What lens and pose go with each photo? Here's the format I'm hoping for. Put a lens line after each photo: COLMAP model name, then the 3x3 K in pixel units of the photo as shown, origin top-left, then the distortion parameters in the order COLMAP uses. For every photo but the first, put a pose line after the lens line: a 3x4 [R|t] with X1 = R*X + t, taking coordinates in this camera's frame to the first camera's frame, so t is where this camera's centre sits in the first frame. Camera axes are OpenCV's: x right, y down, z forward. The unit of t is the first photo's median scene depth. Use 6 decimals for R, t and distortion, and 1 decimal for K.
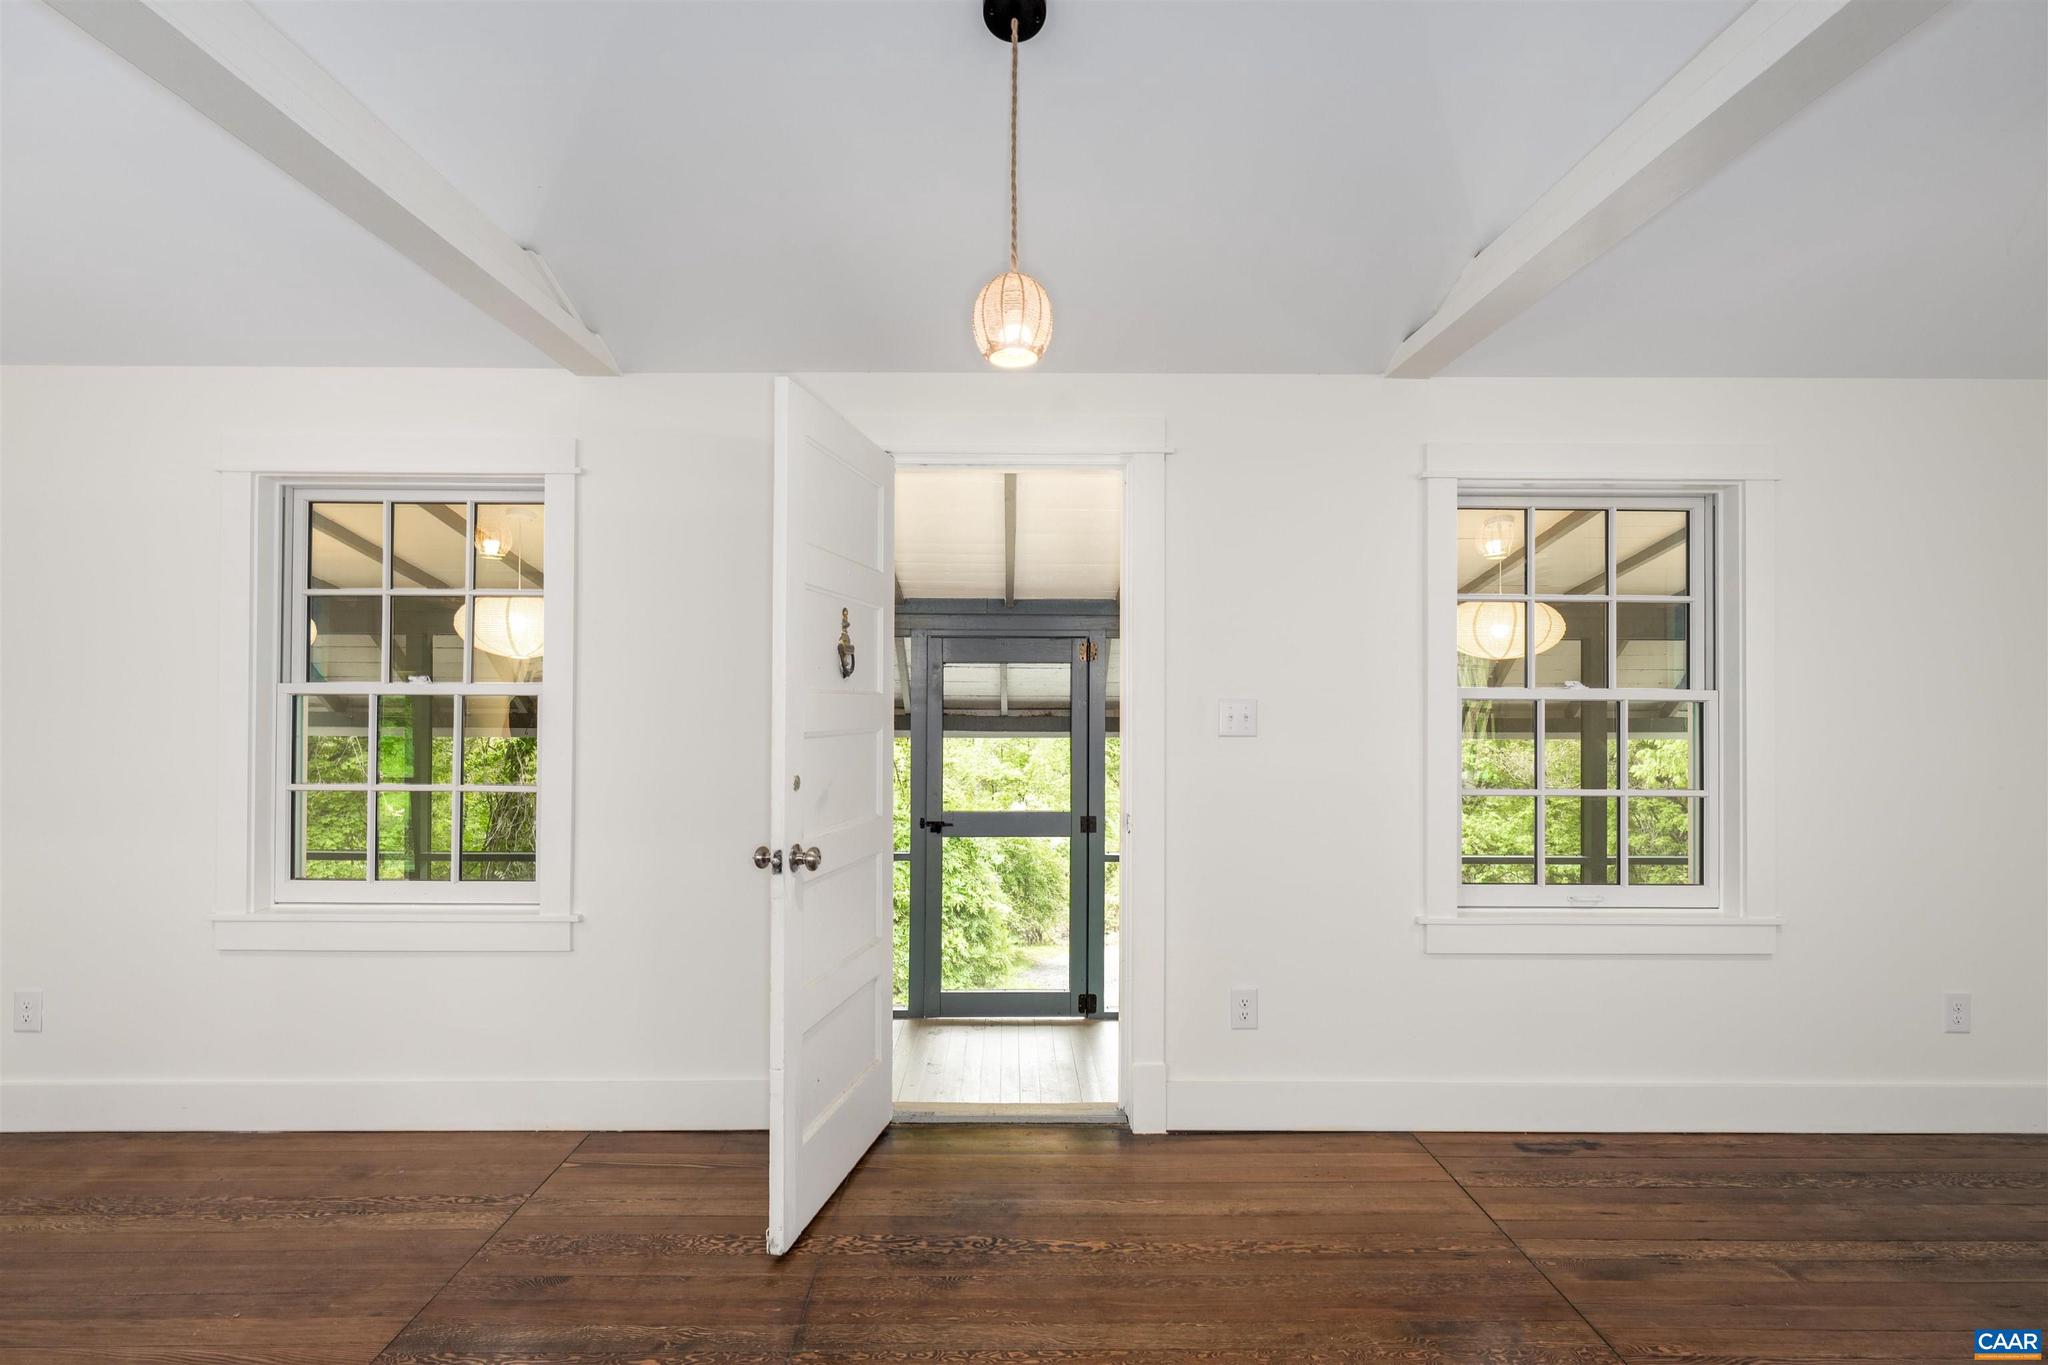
lens RADIAL K [[971.4, 0, 1022.0], [0, 971.4, 690.7], [0, 0, 1]] dist [-0.001428, 0.000272]
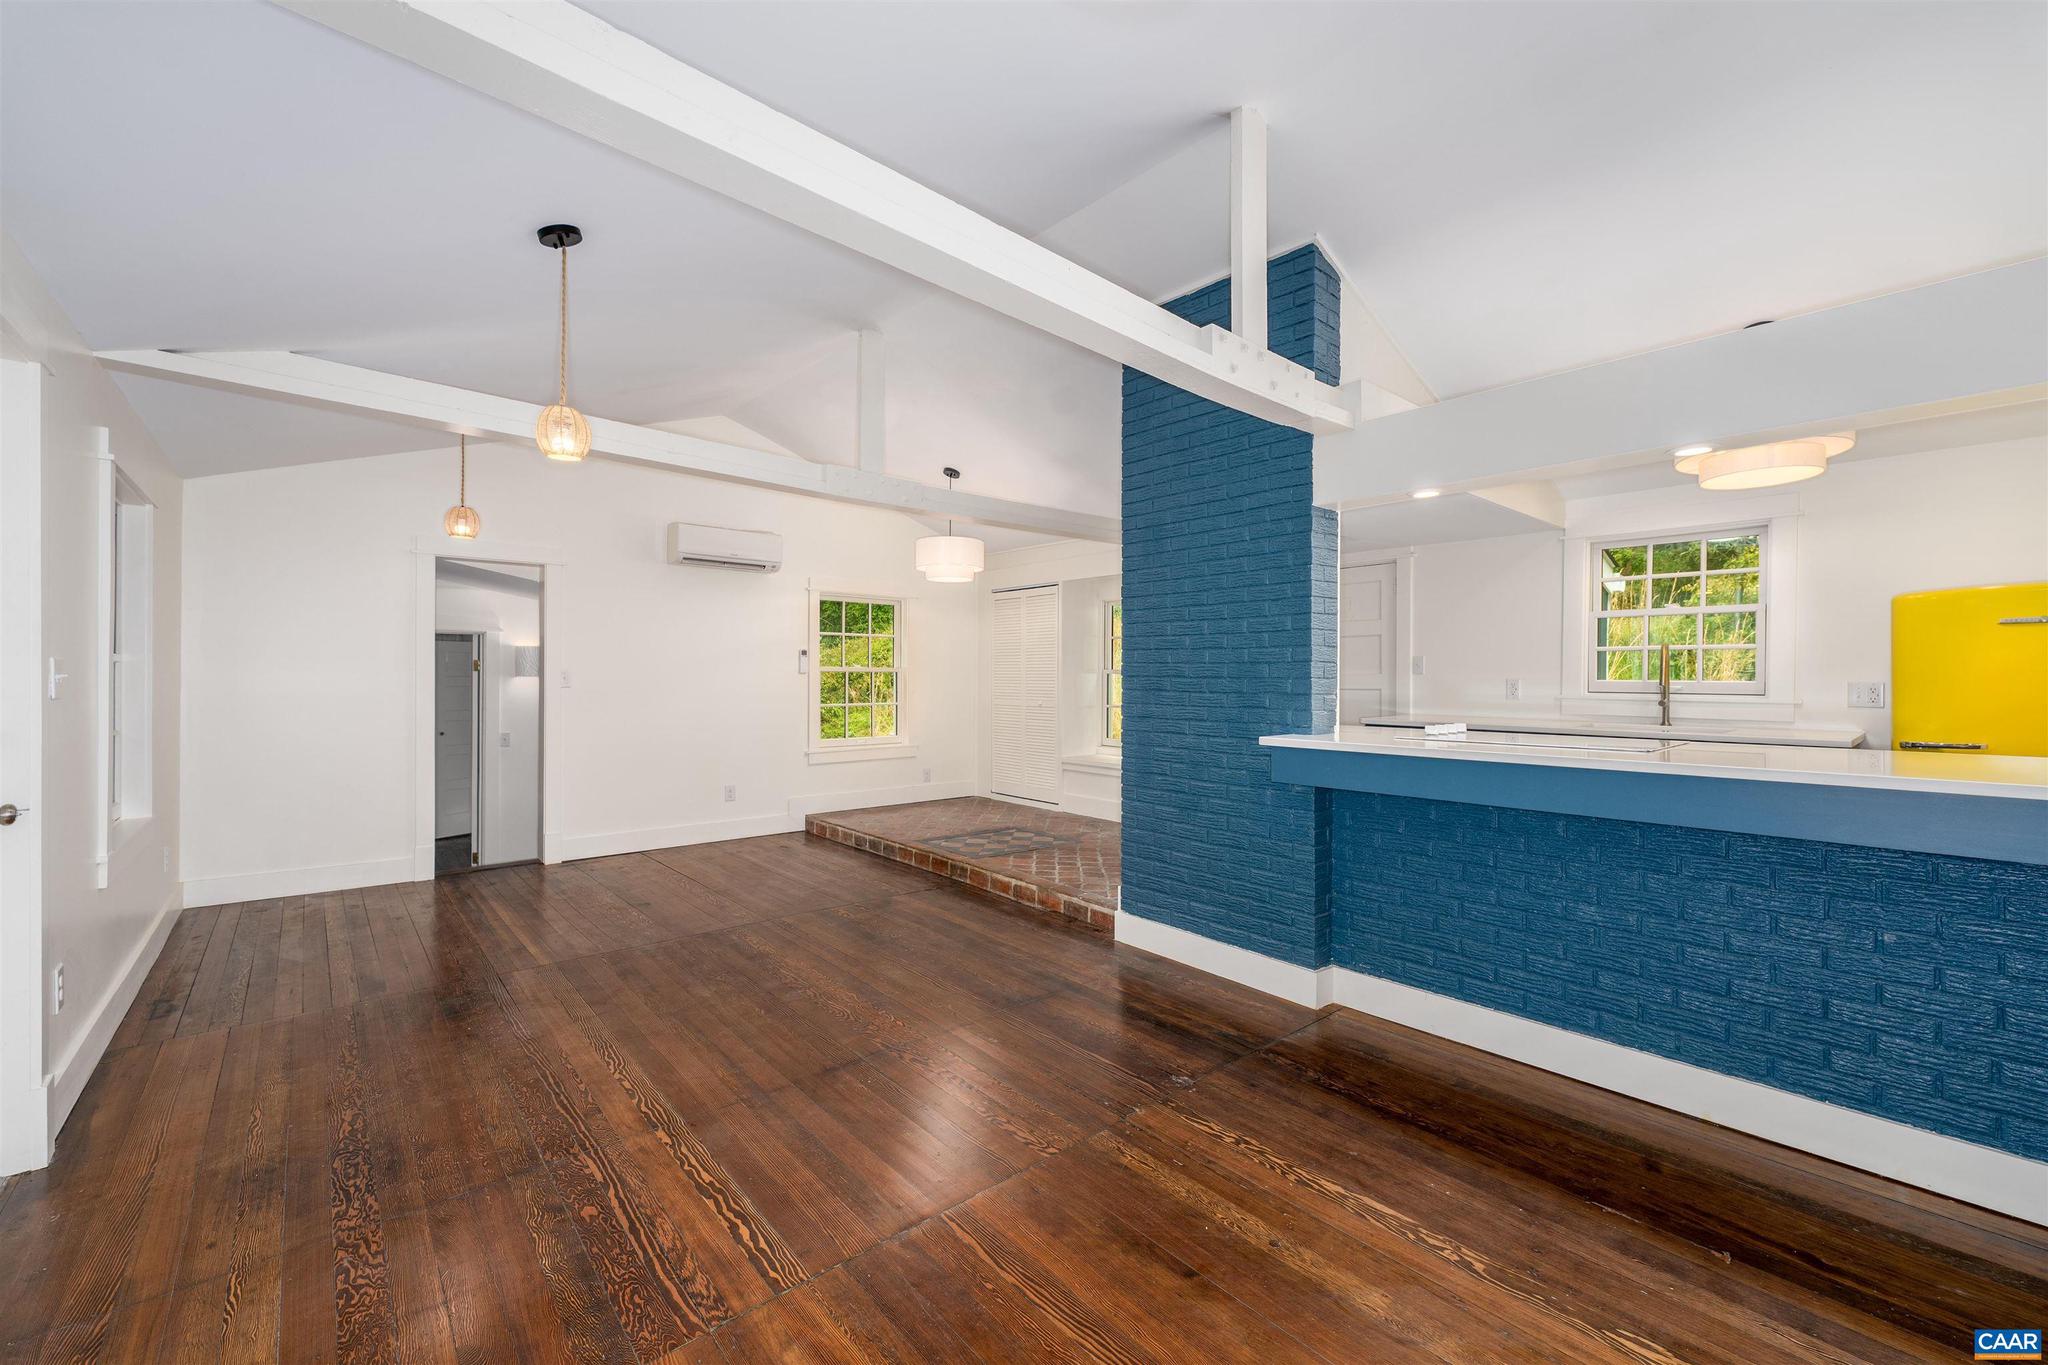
lens RADIAL K [[816.2, 0, 1020.7], [0, 816.2, 685.6], [0, 0, 1]] dist [-0.000497, -0.000240]
pose [[-0.648677, -0.018161, 0.760847, -0.997619], [-0.017712, 0.999805, 0.008764, 0.010958], [-0.760858, -0.007791, -0.648872, 0.831812]]
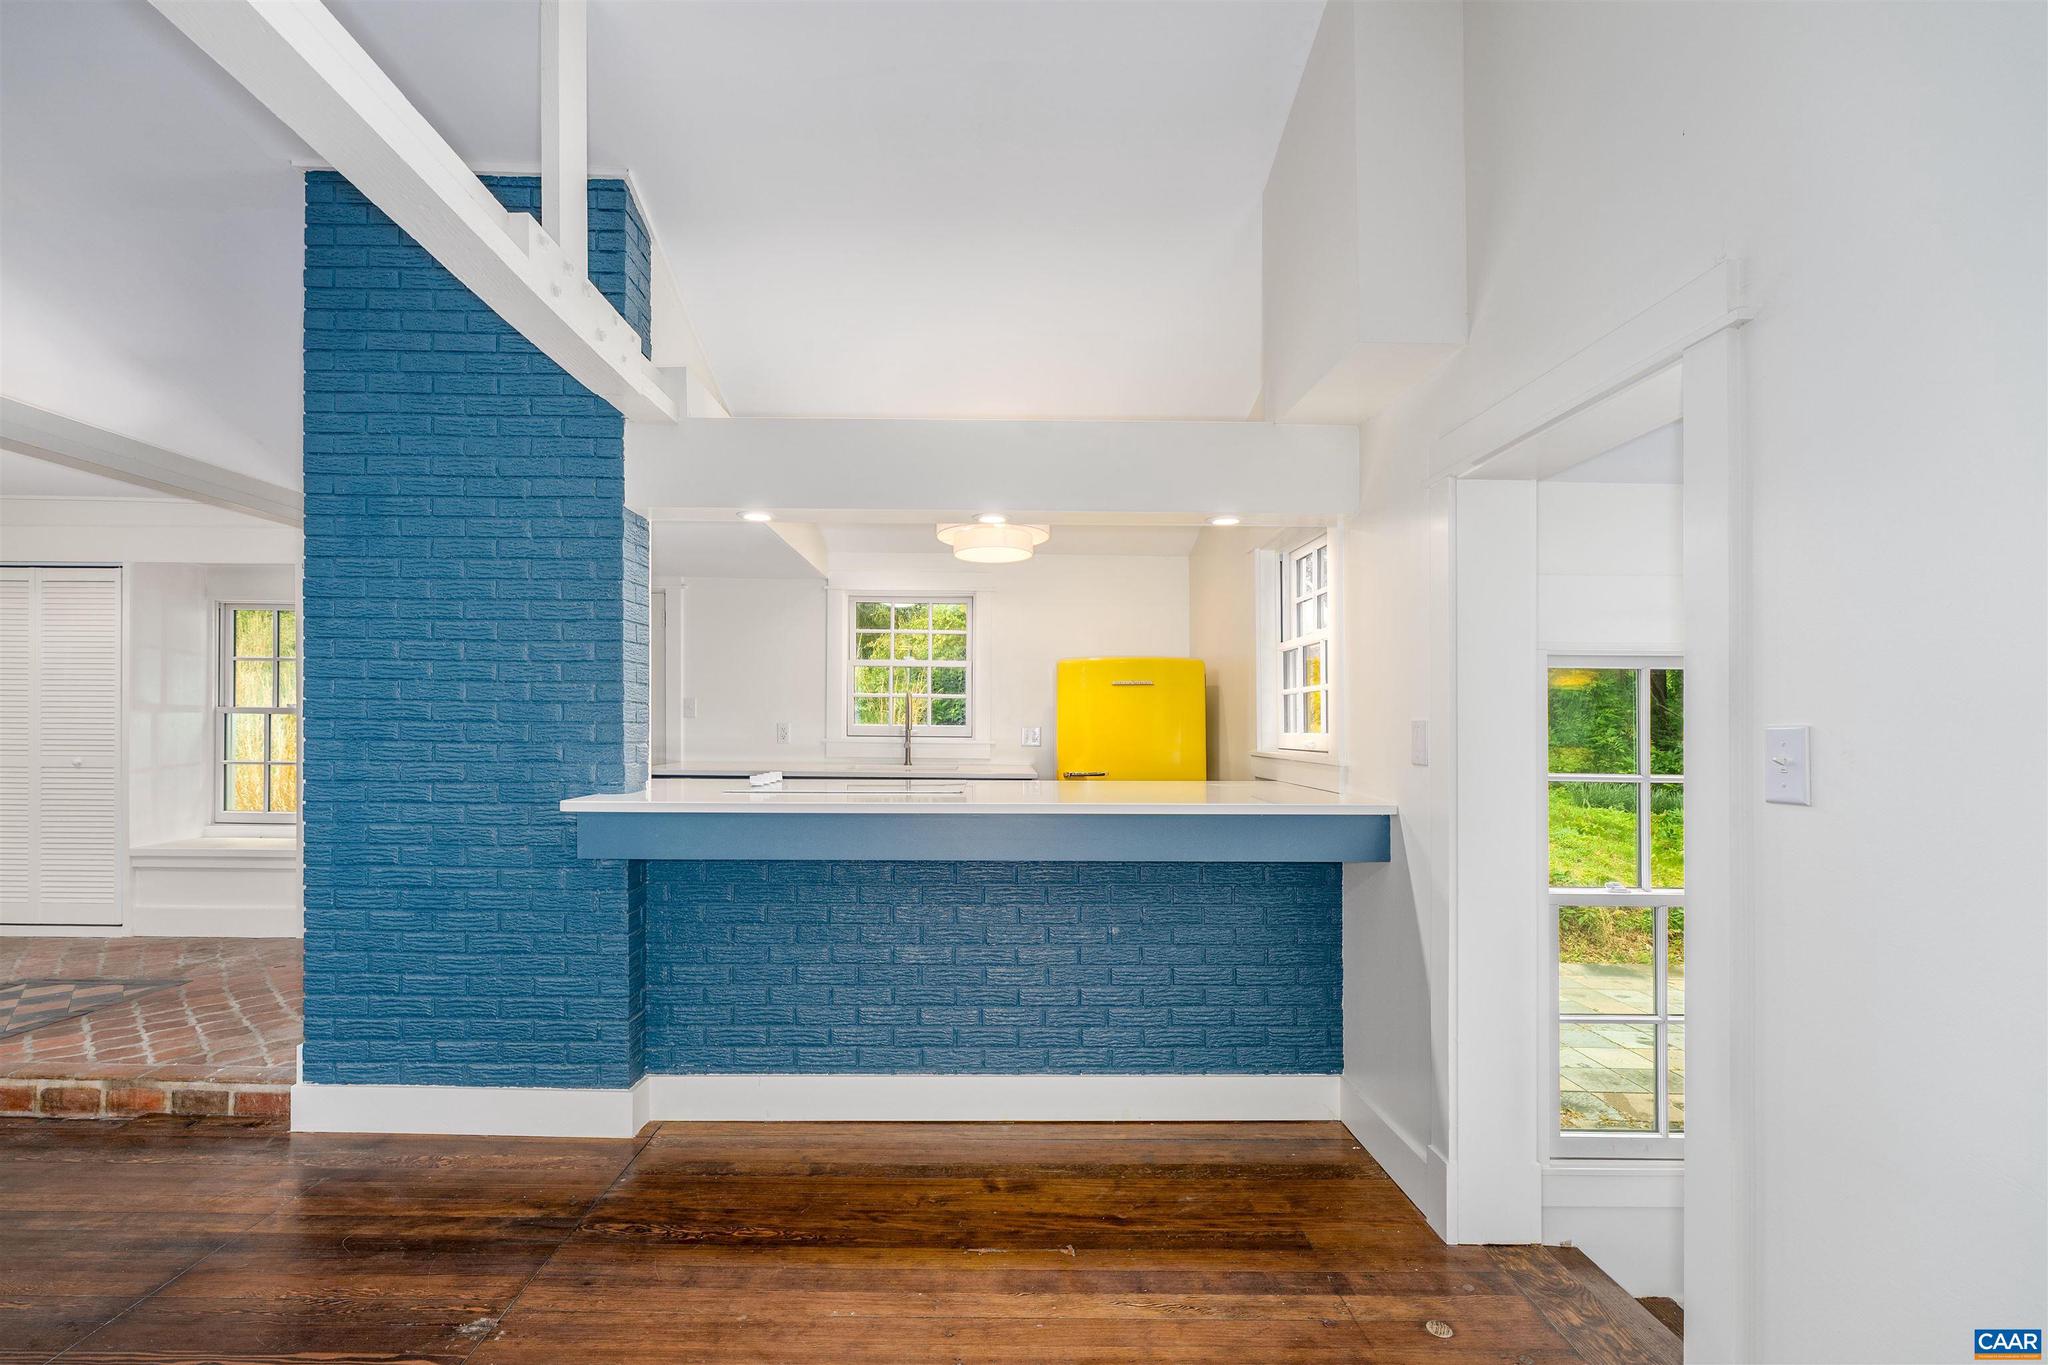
lens RADIAL K [[871.2, 0, 990.3], [0, 871.2, 723.9], [0, 0, 1]] dist [-0.000156, -0.000230]
pose [[-0.999867, -0.015958, 0.003247, -0.805372], [-0.015995, 0.999806, -0.011459, 0.009231], [-0.003064, -0.011509, -0.999929, 0.752101]]
